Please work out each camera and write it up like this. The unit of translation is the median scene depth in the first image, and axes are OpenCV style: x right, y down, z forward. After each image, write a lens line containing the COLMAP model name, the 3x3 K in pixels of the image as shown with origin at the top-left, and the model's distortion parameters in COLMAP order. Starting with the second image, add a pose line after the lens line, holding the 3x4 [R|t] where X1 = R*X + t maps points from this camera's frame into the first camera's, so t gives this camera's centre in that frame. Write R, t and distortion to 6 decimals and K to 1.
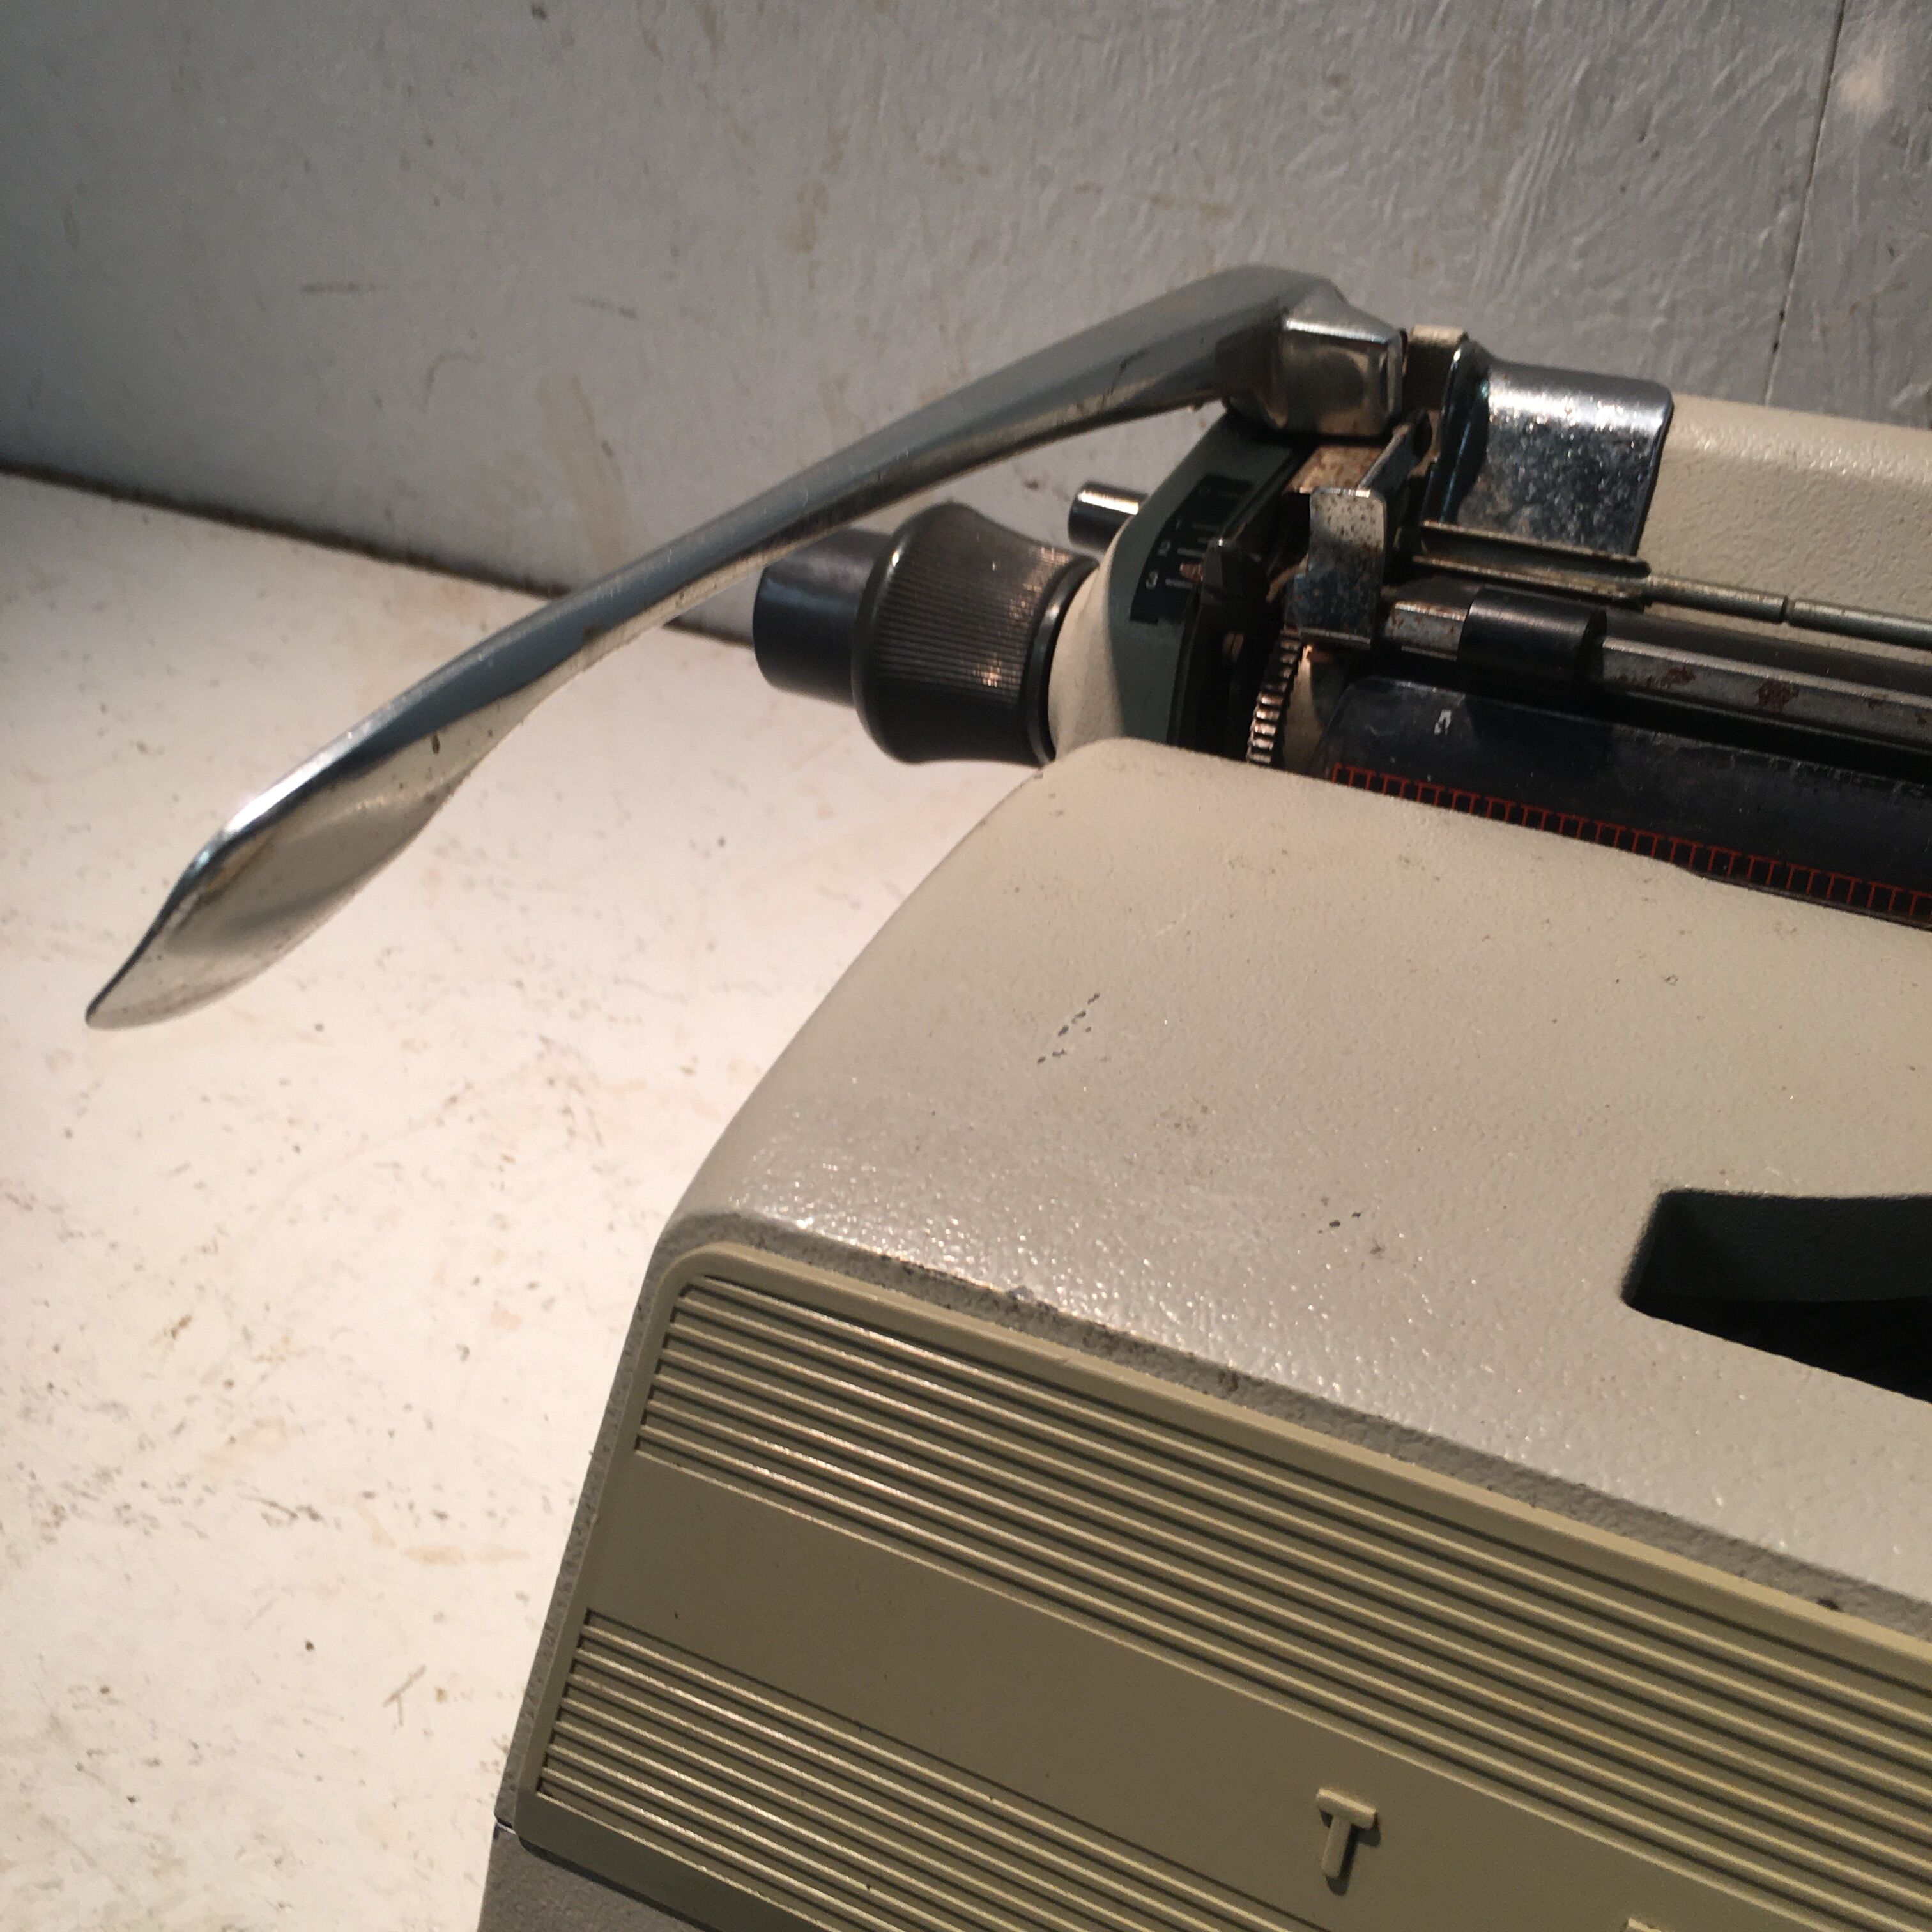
lens RADIAL K [[2101.2, 0, 901.6], [0, 2101.2, 1001.0], [0, 0, 1]] dist [0.010758, -0.025214]
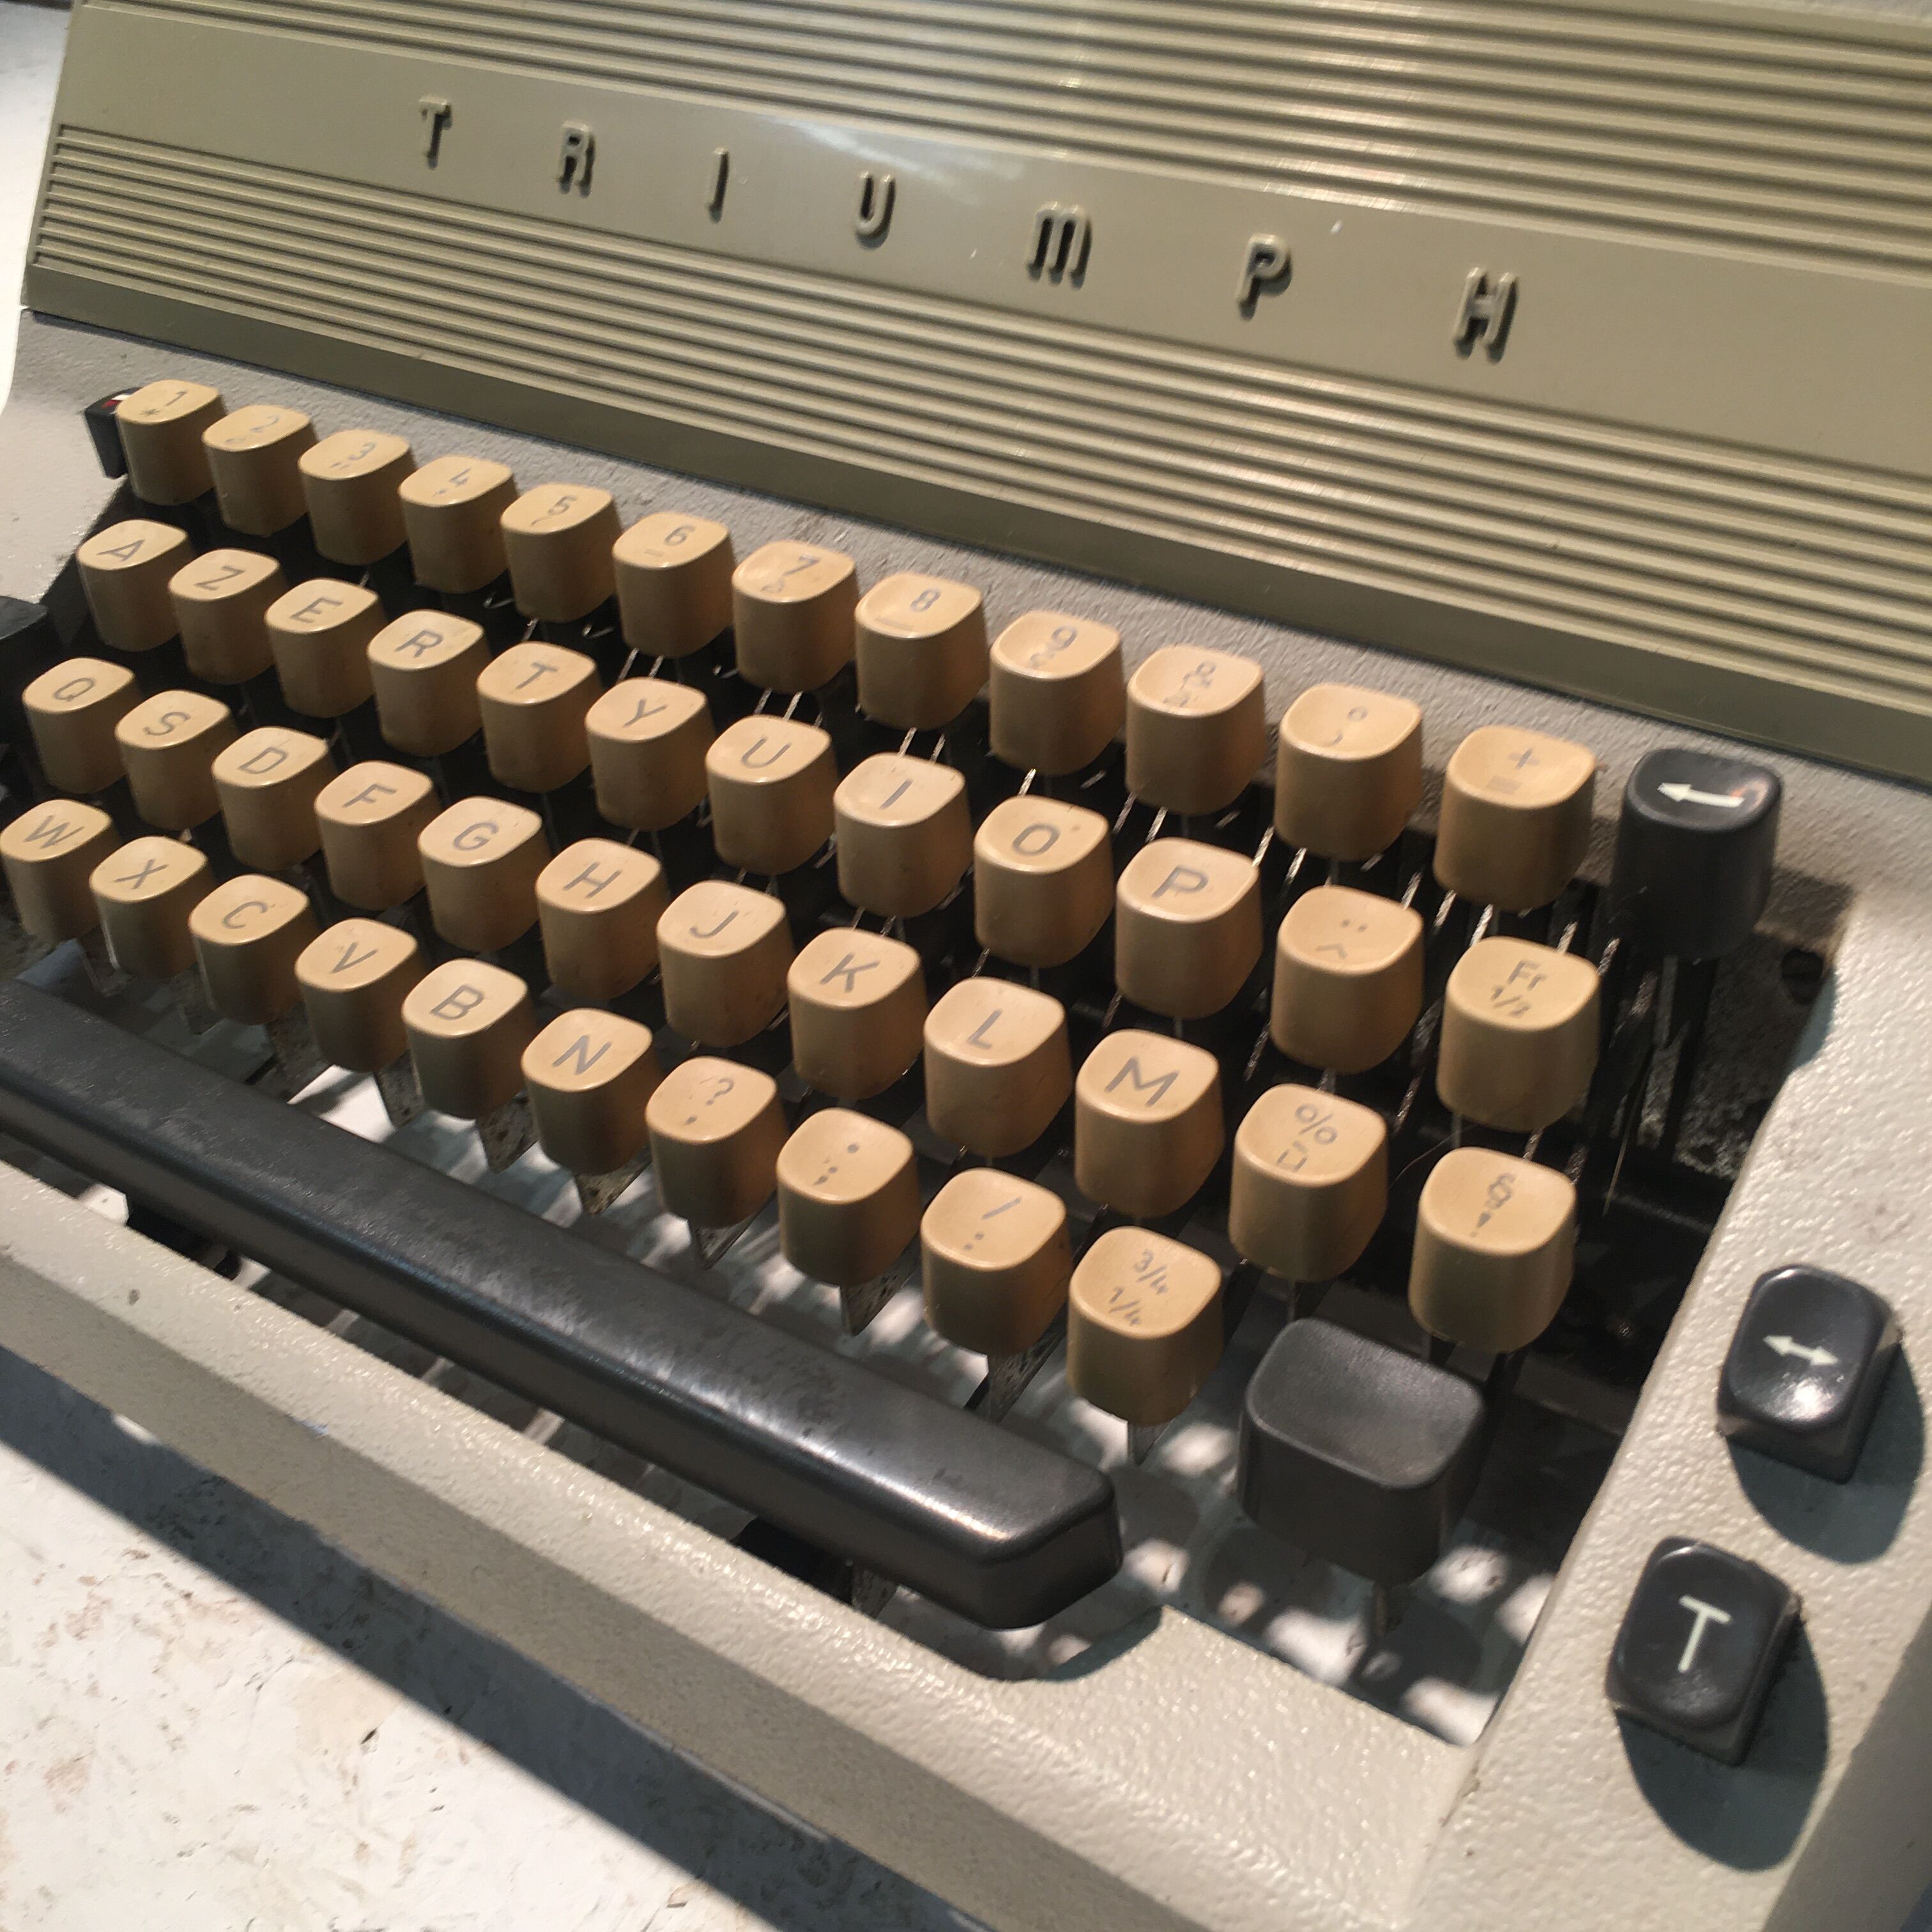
lens RADIAL K [[2076.4, 0, 967.4], [0, 2076.4, 964.9], [0, 0, 1]] dist [0.006062, -0.023696]
pose [[0.998192, 0.043692, -0.041282, 0.713779], [-0.043038, 0.998936, 0.016591, 0.995851], [0.041963, -0.014784, 0.999010, -0.601955]]
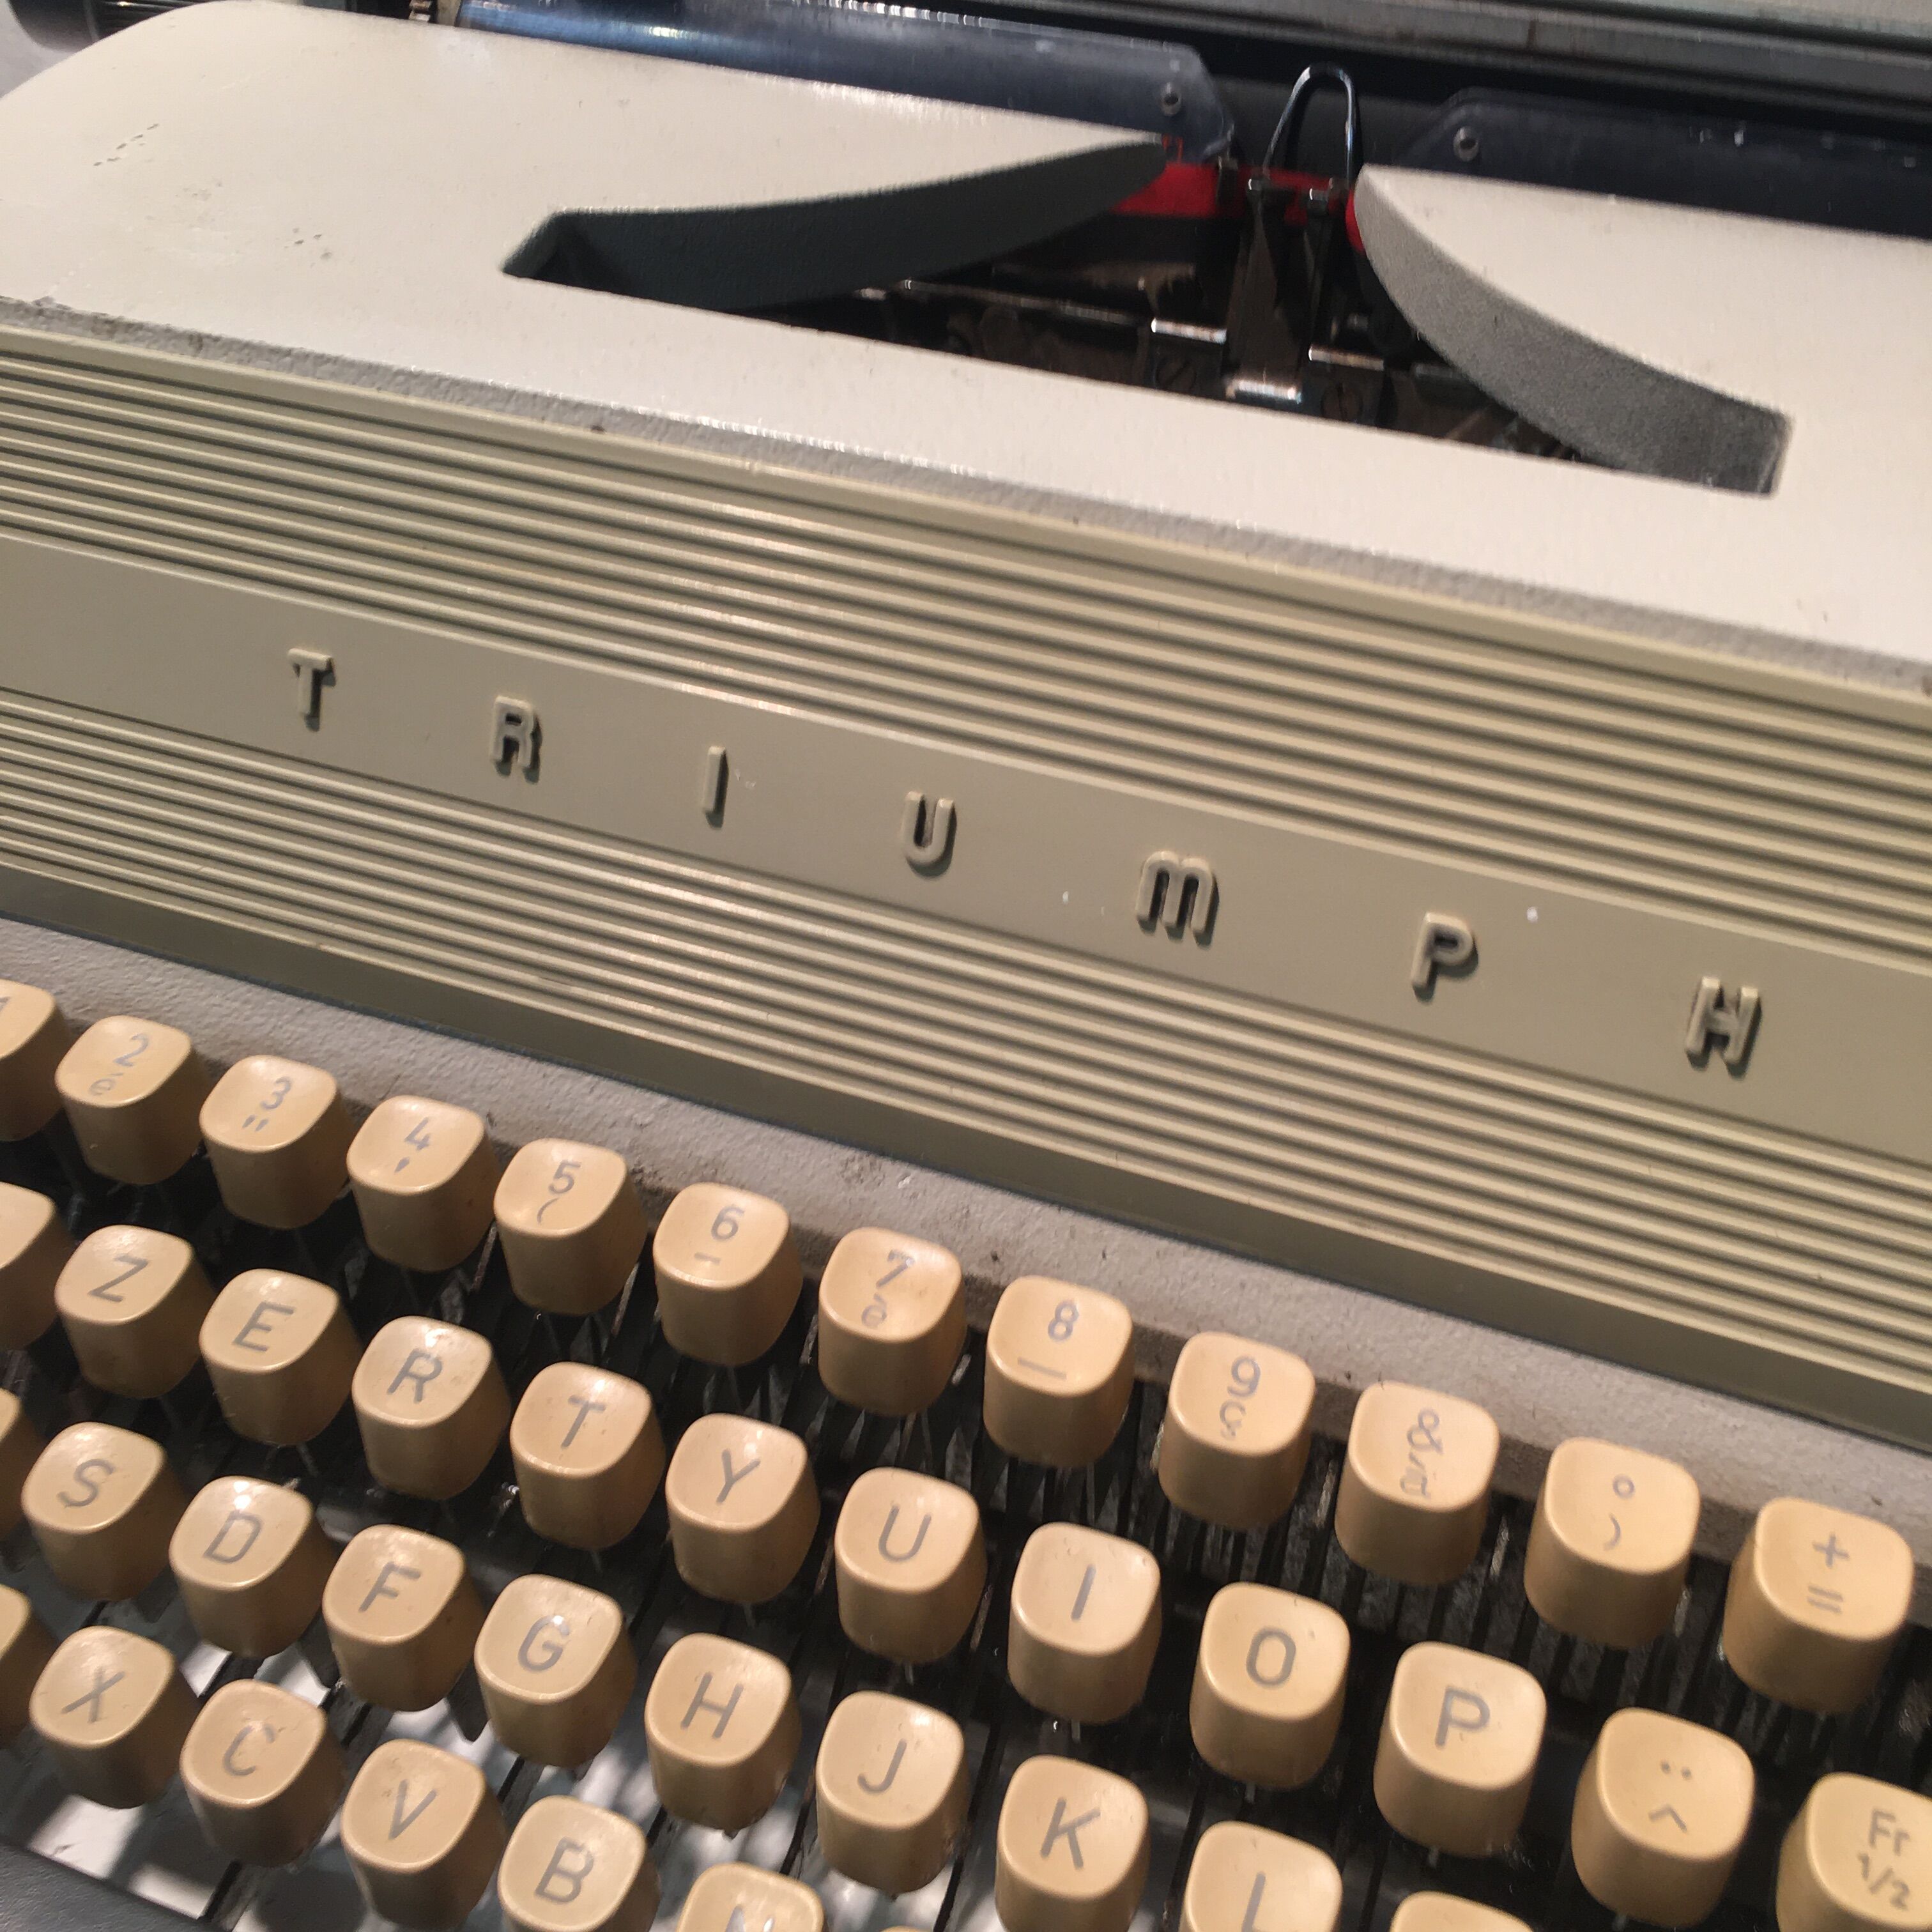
lens RADIAL K [[2076.4, 0, 967.4], [0, 2076.4, 964.9], [0, 0, 1]] dist [0.006062, -0.023696]
pose [[0.987044, -0.071205, 0.143782, 0.414384], [0.058237, 0.994011, 0.092474, 0.472957], [-0.149506, -0.082903, 0.985279, -0.367891]]
